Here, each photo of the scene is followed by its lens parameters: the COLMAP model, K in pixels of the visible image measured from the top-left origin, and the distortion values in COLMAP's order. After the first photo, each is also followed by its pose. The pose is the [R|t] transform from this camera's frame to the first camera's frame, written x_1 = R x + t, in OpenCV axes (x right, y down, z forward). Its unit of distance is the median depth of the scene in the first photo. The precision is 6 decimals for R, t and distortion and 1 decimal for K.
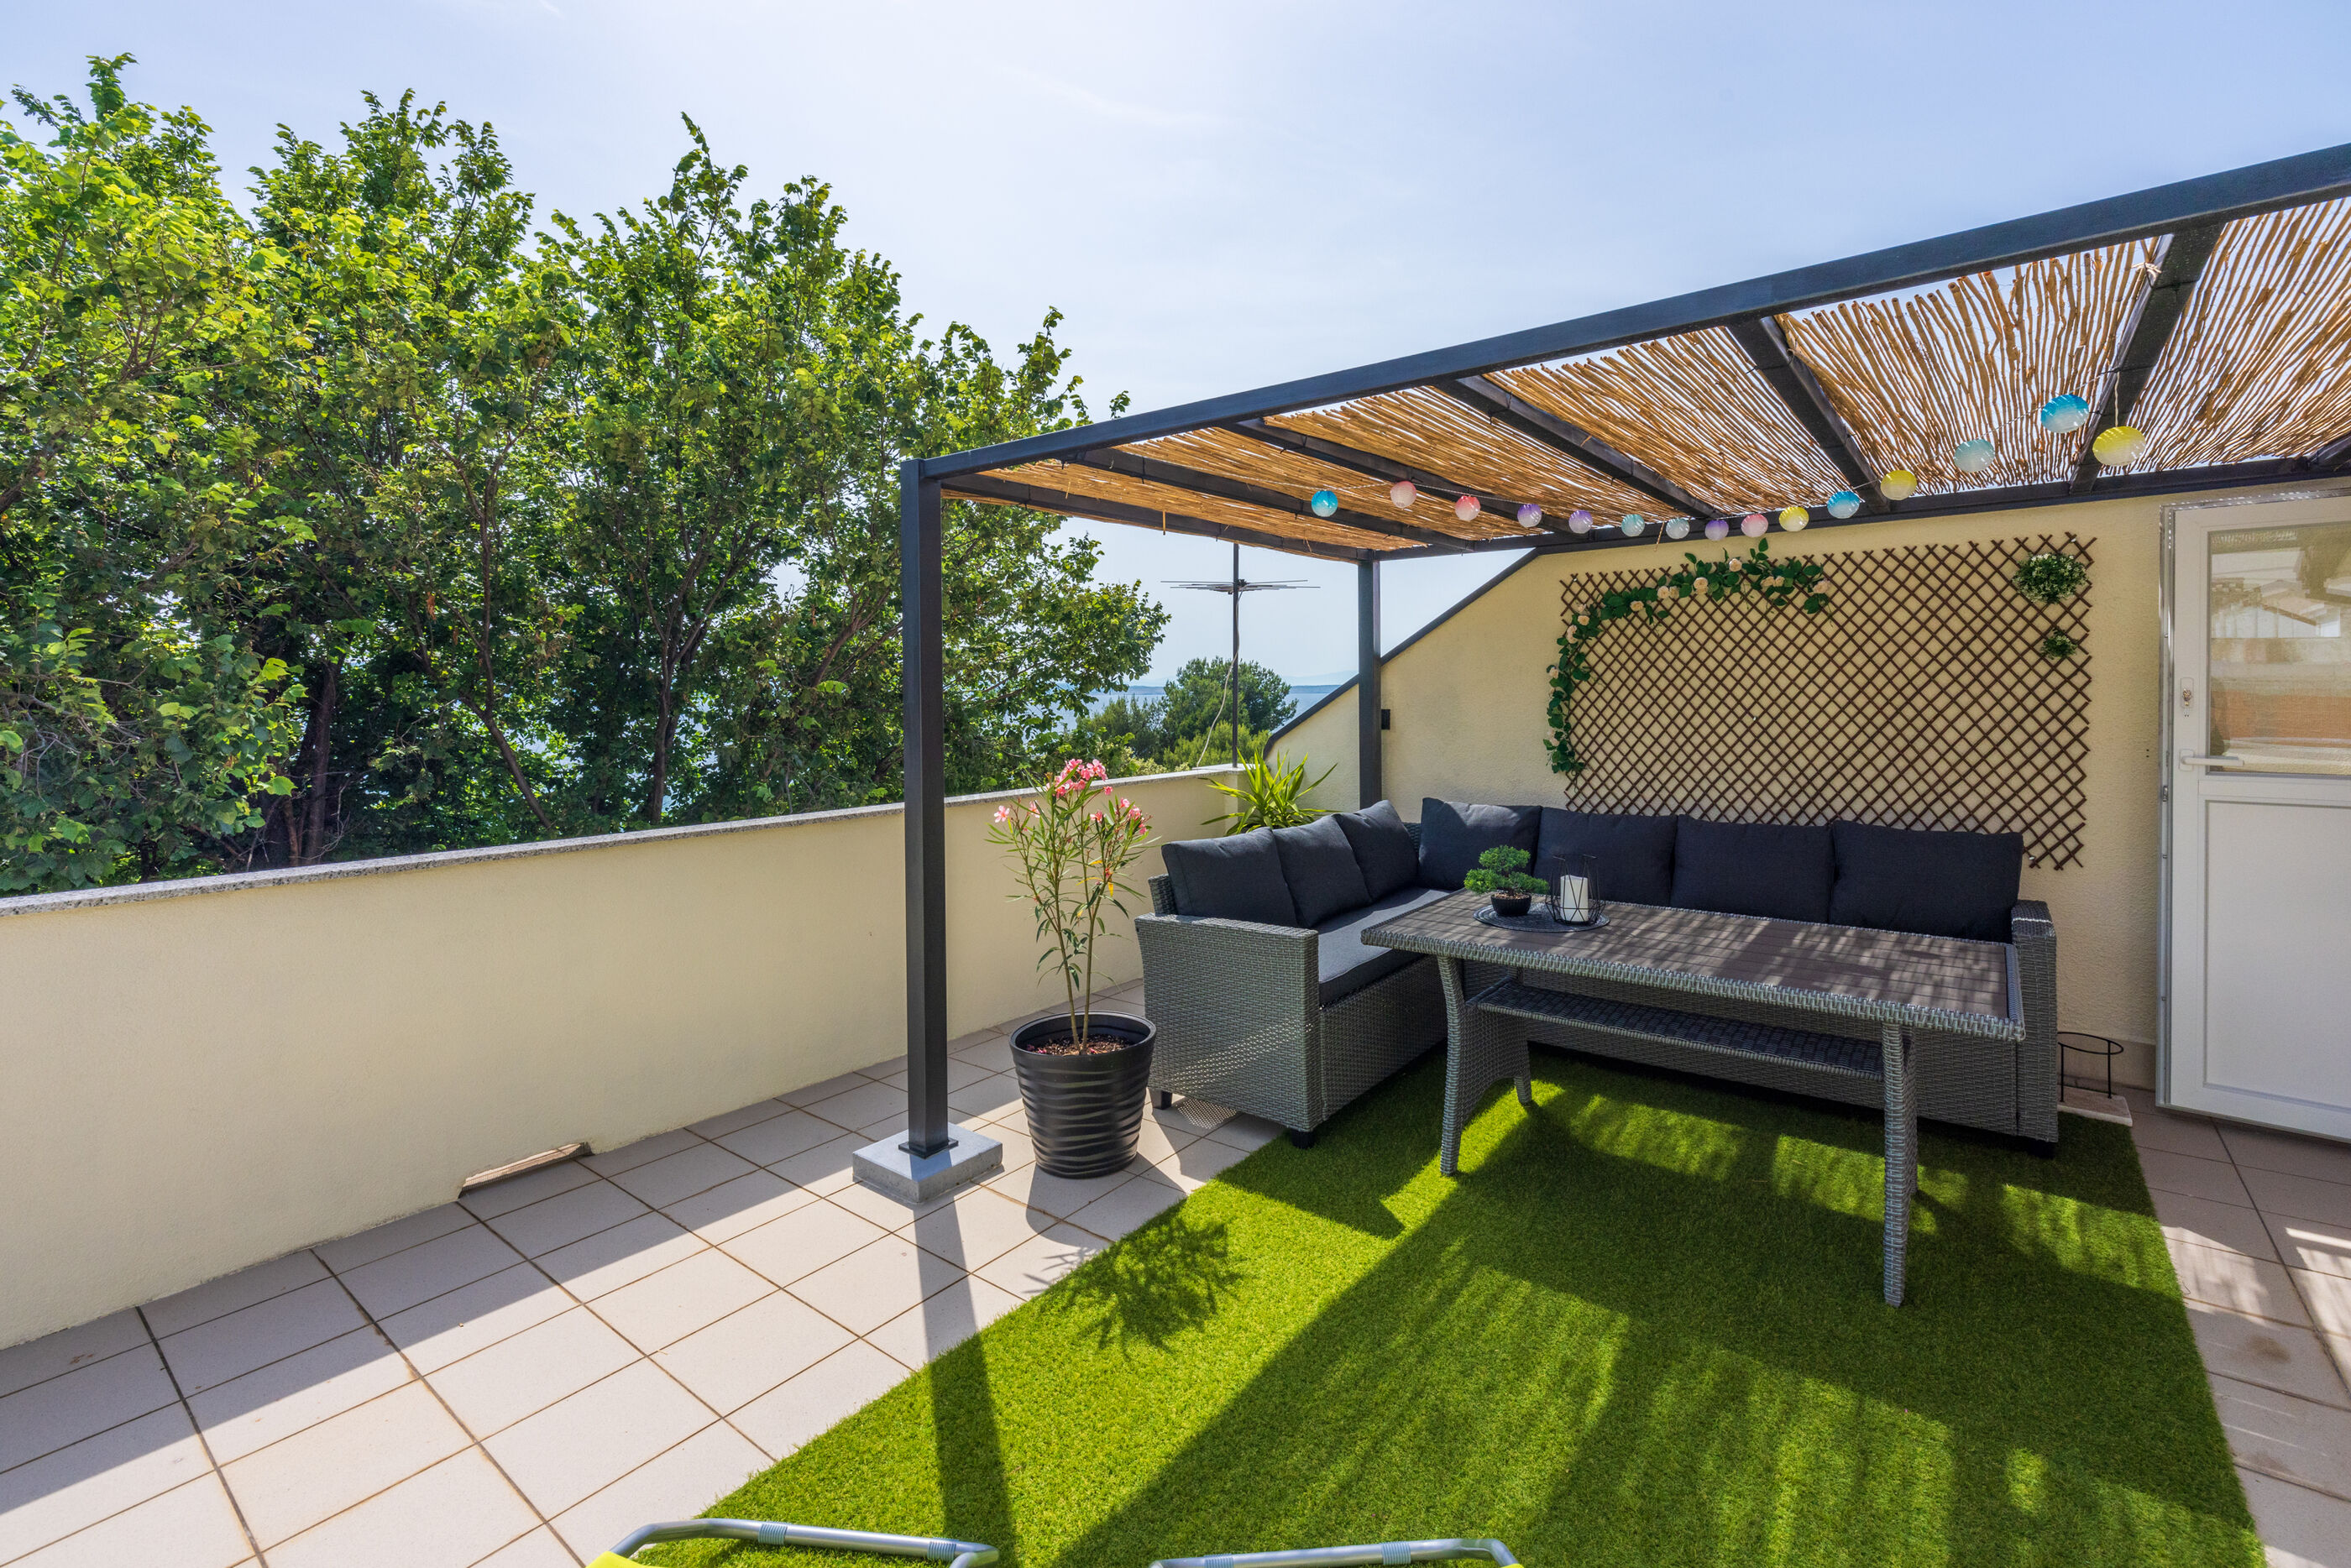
lens RADIAL K [[1045.3, 0, 1166.3], [0, 1045.3, 706.8], [0, 0, 1]] dist [-0.000268, -0.000147]
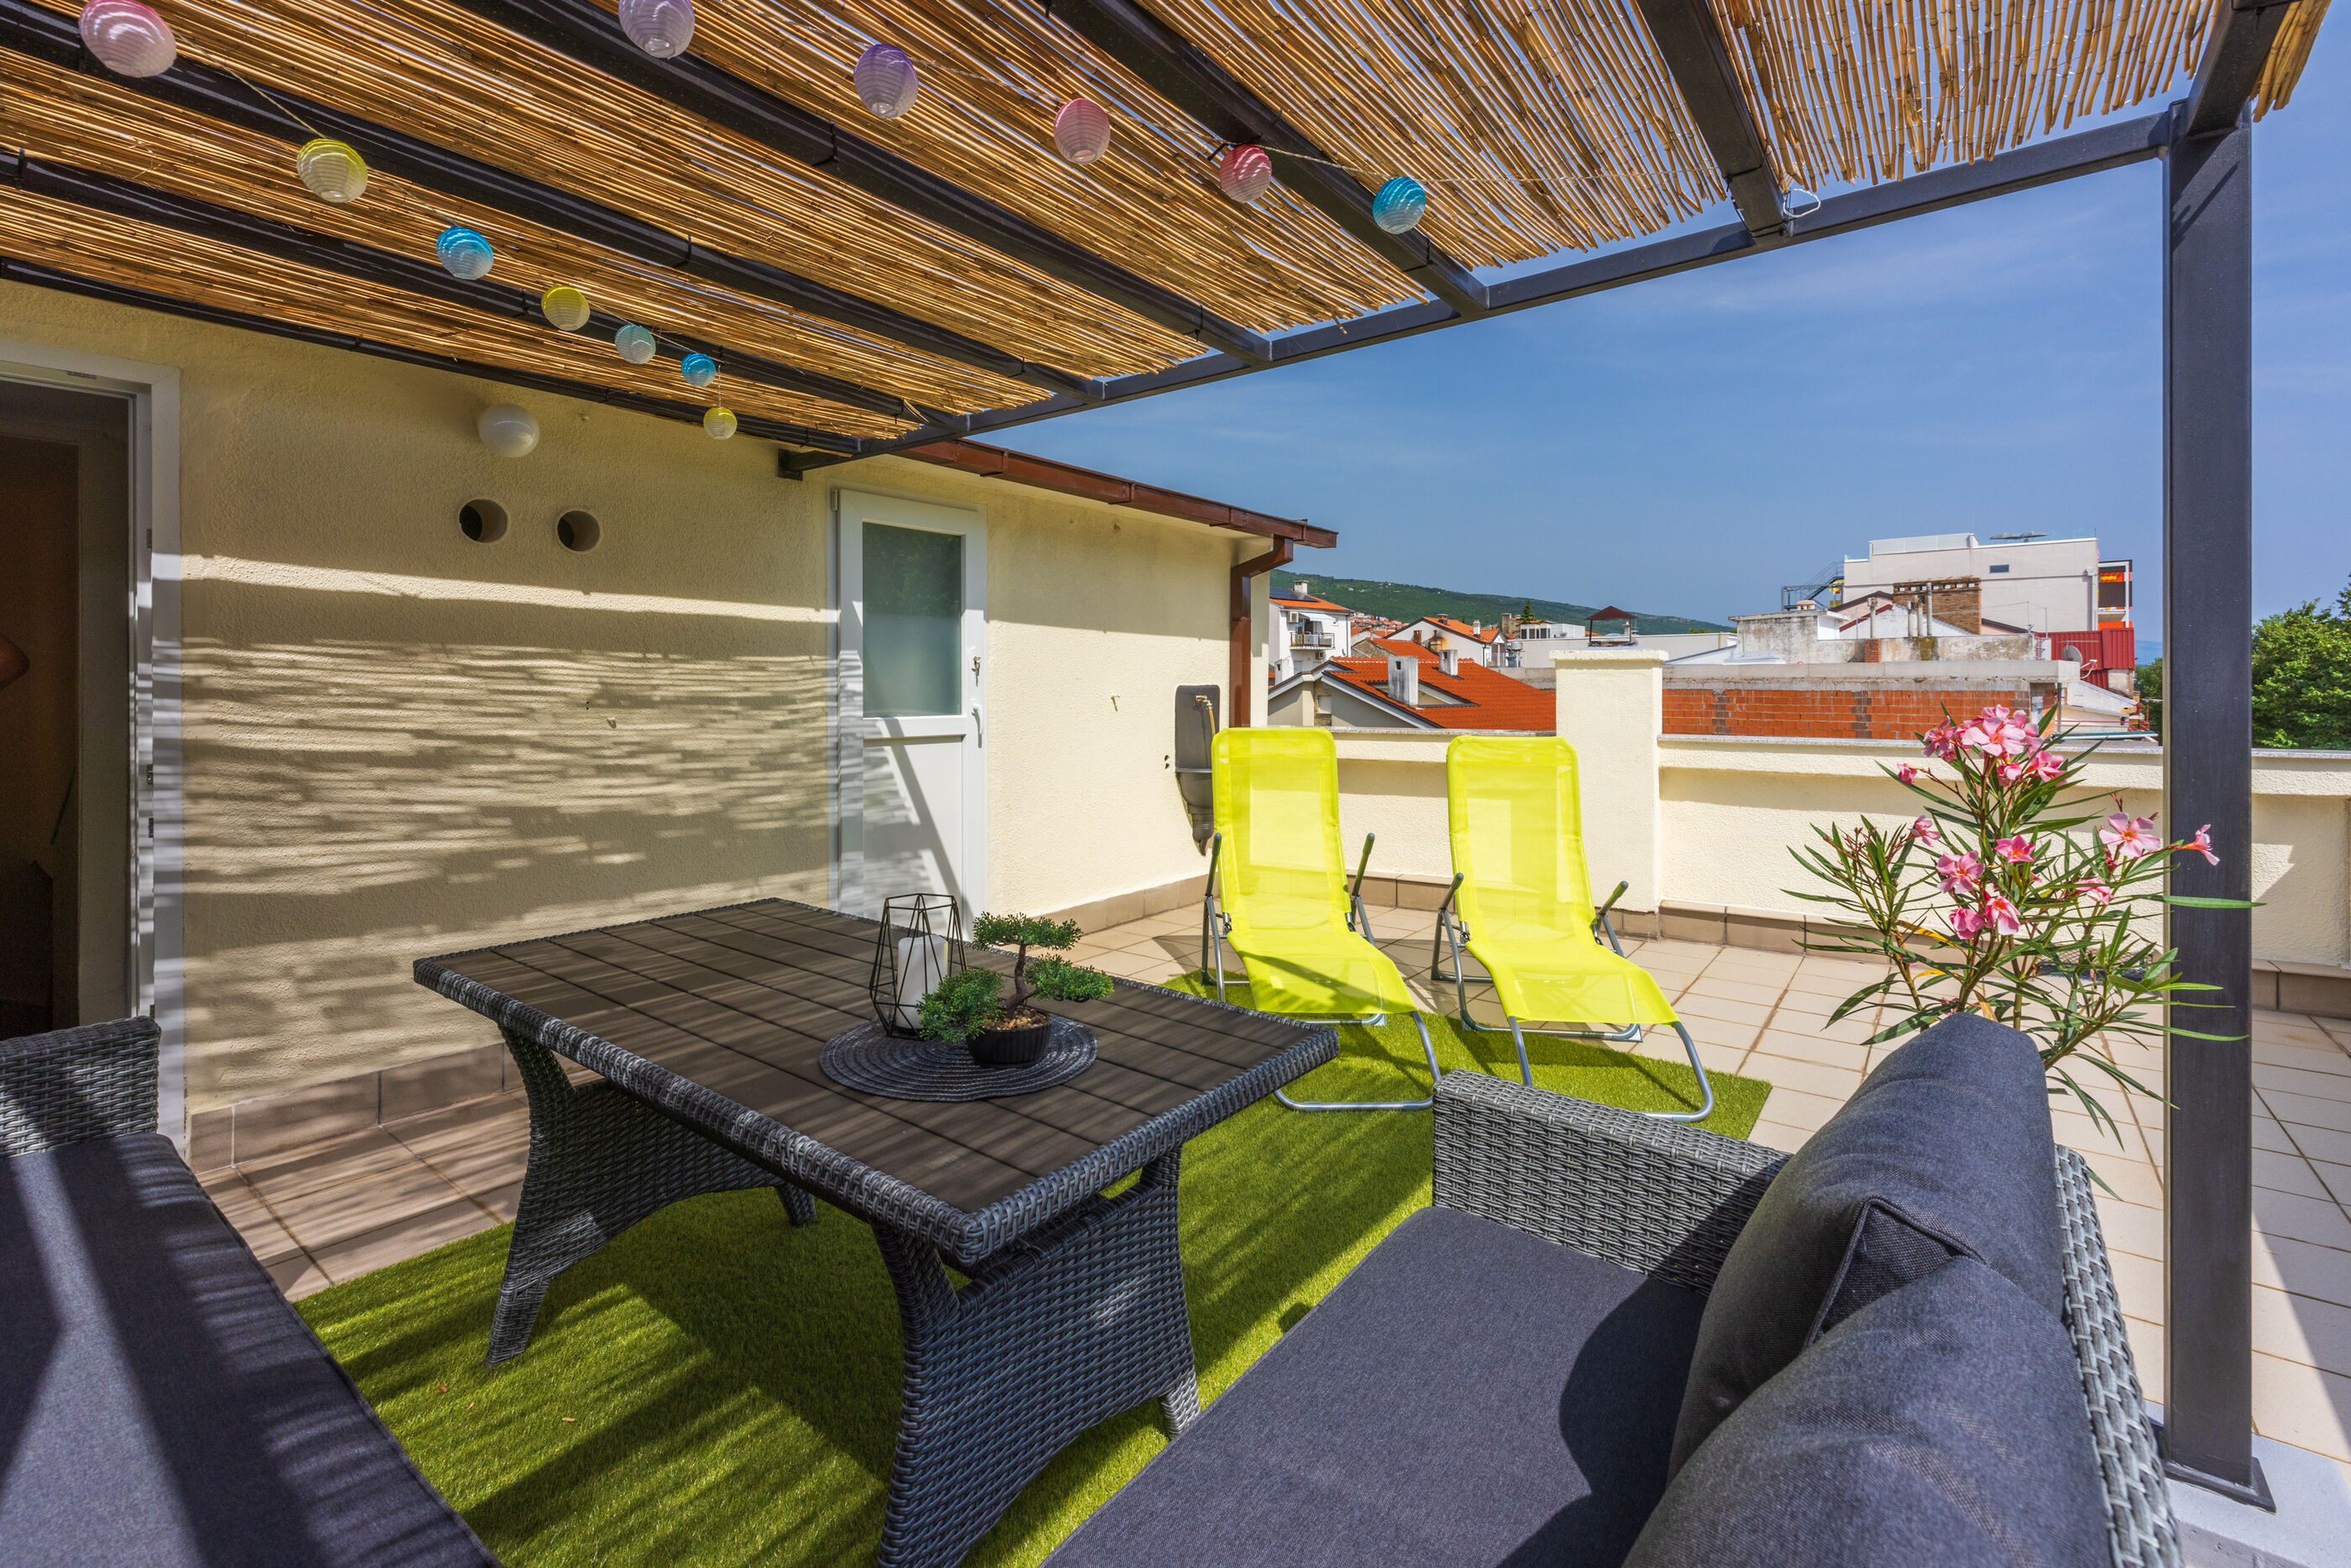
lens RADIAL K [[1030.2, 0, 1141.2], [0, 1030.2, 683.2], [0, 0, 1]] dist [0.000475, 0.000032]
pose [[-0.999930, 0.010427, -0.005551, 0.217869], [0.010345, 0.999840, 0.014564, 0.024607], [0.005702, 0.014506, -0.999879, 1.153540]]
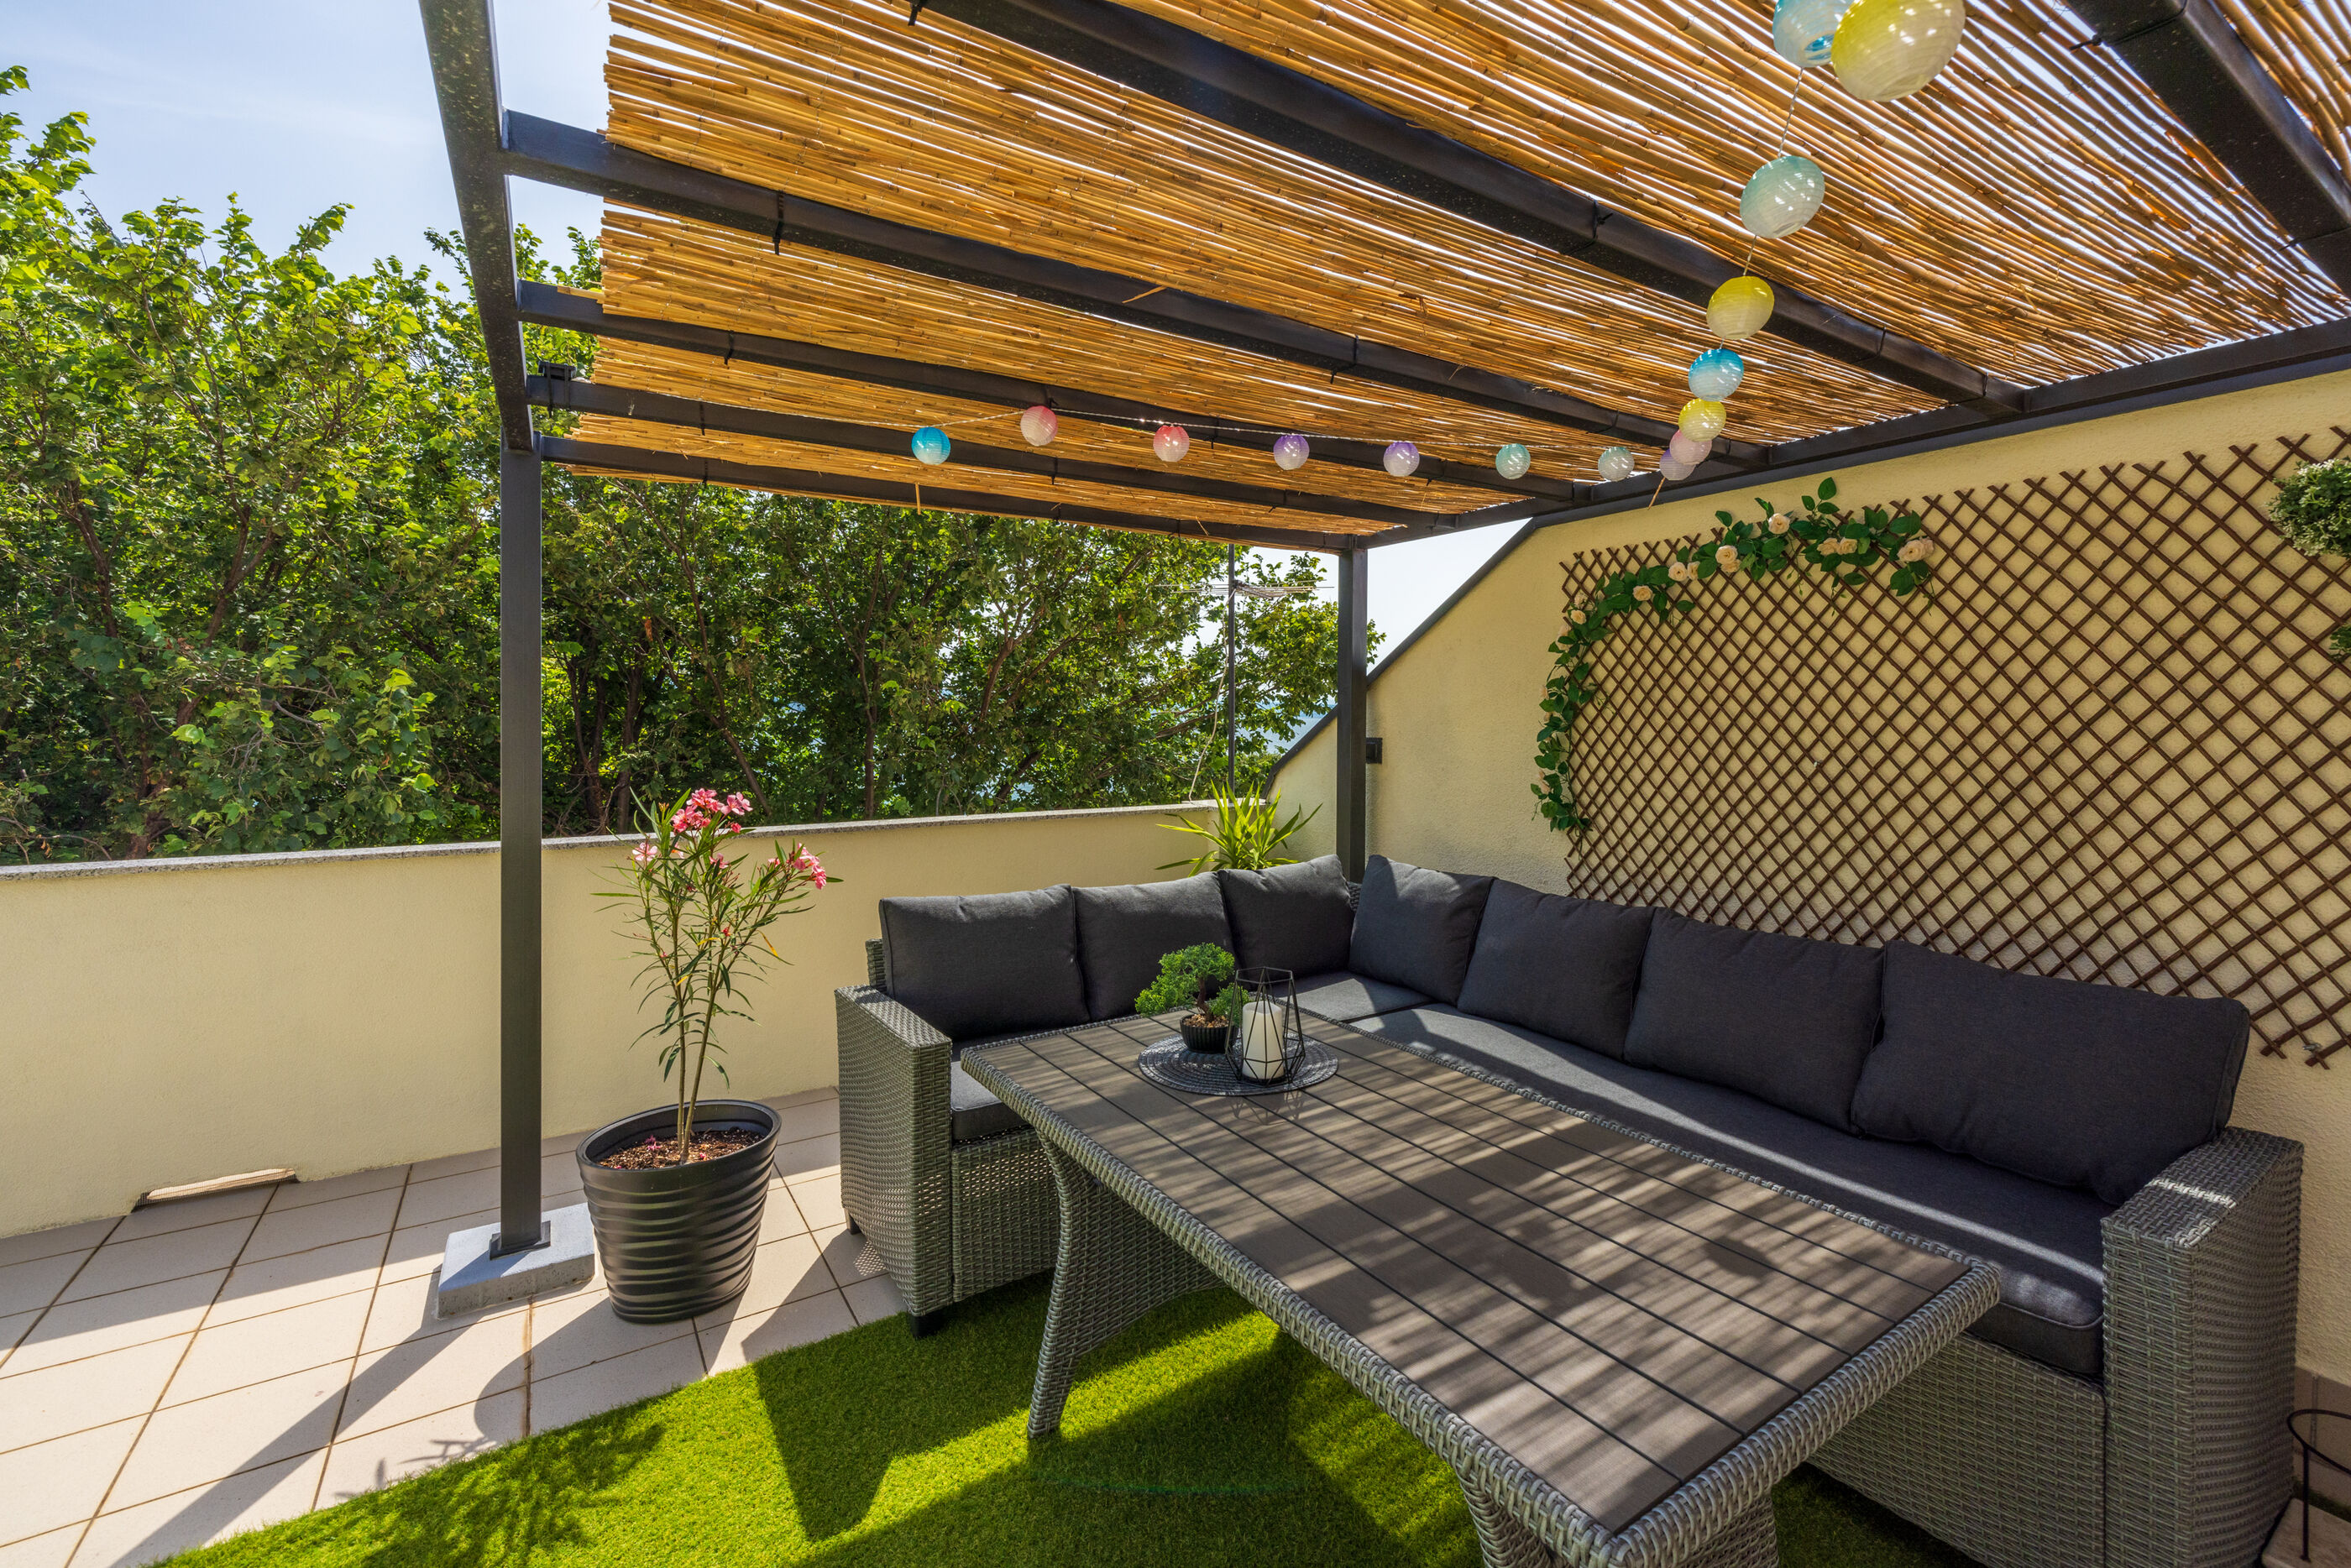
lens RADIAL K [[1005.0, 0, 1178.8], [0, 1005.0, 728.7], [0, 0, 1]] dist [0.000617, 0.000188]
pose [[0.946622, 0.018362, -0.321822, 0.410035], [-0.018638, 0.999824, 0.002225, -0.005038], [0.321807, 0.003892, 0.946797, 0.309329]]
